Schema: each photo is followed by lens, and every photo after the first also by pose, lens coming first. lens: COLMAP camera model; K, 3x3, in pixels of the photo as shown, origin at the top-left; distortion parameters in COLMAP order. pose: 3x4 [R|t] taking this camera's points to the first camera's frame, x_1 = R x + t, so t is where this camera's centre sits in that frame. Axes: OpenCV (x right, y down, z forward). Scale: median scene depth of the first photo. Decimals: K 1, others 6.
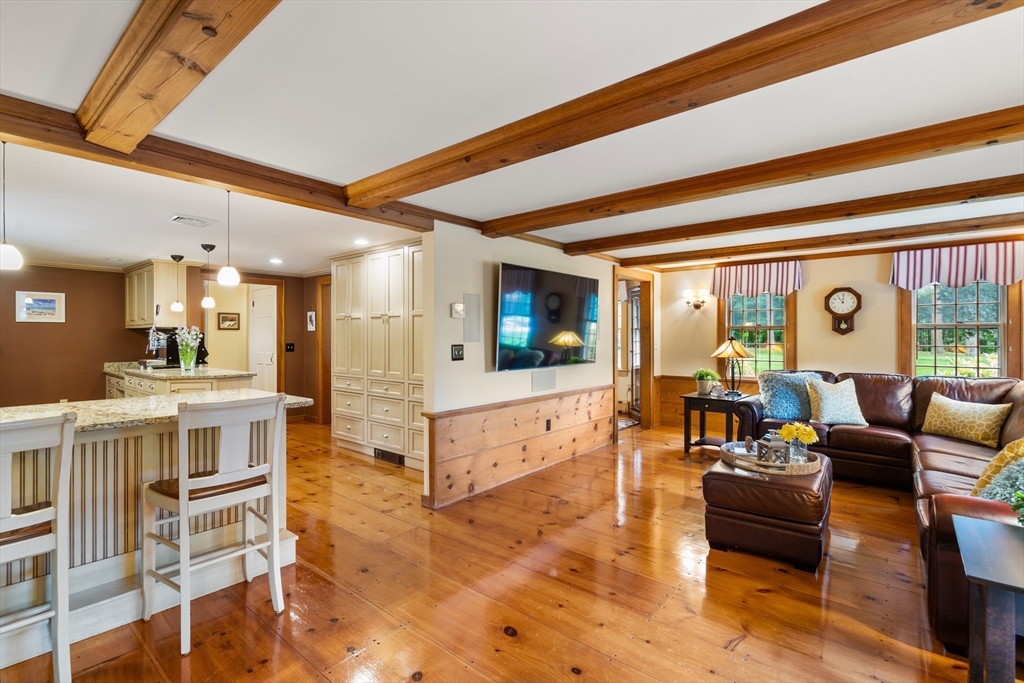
lens RADIAL K [[470.6, 0, 508.1], [0, 470.6, 339.6], [0, 0, 1]] dist [-0.005078, 0.000050]
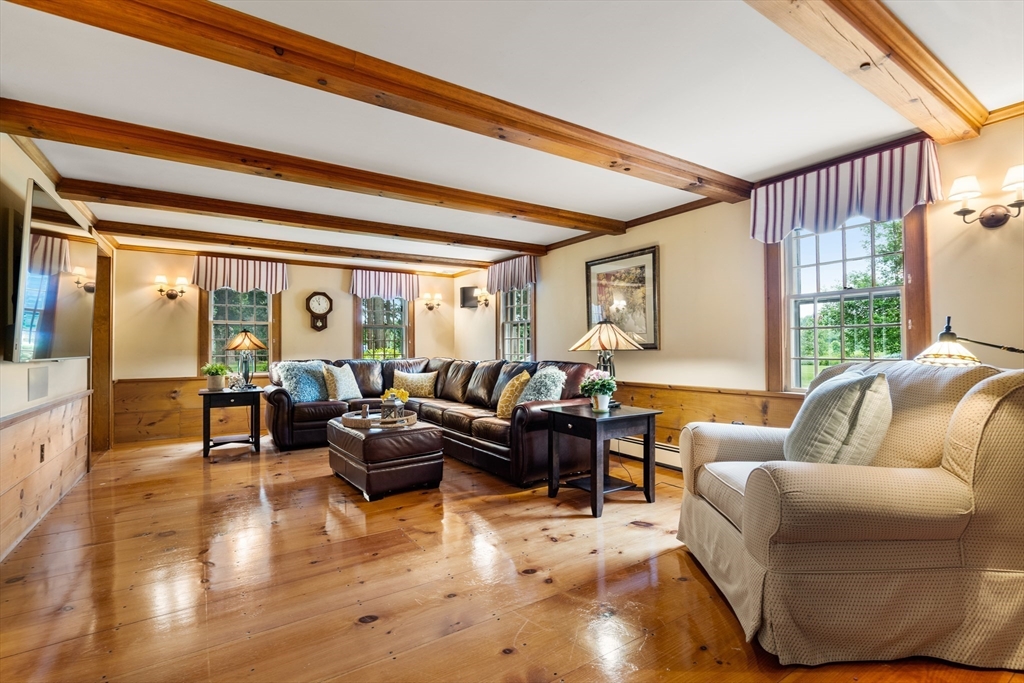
lens RADIAL K [[470.6, 0, 508.9], [0, 470.6, 344.3], [0, 0, 1]] dist [-0.005078, 0.000050]
pose [[0.285884, 0.008318, 0.958228, -0.314732], [0.012685, 0.999842, -0.012464, 0.046484], [-0.958180, 0.015718, 0.285733, 0.194950]]
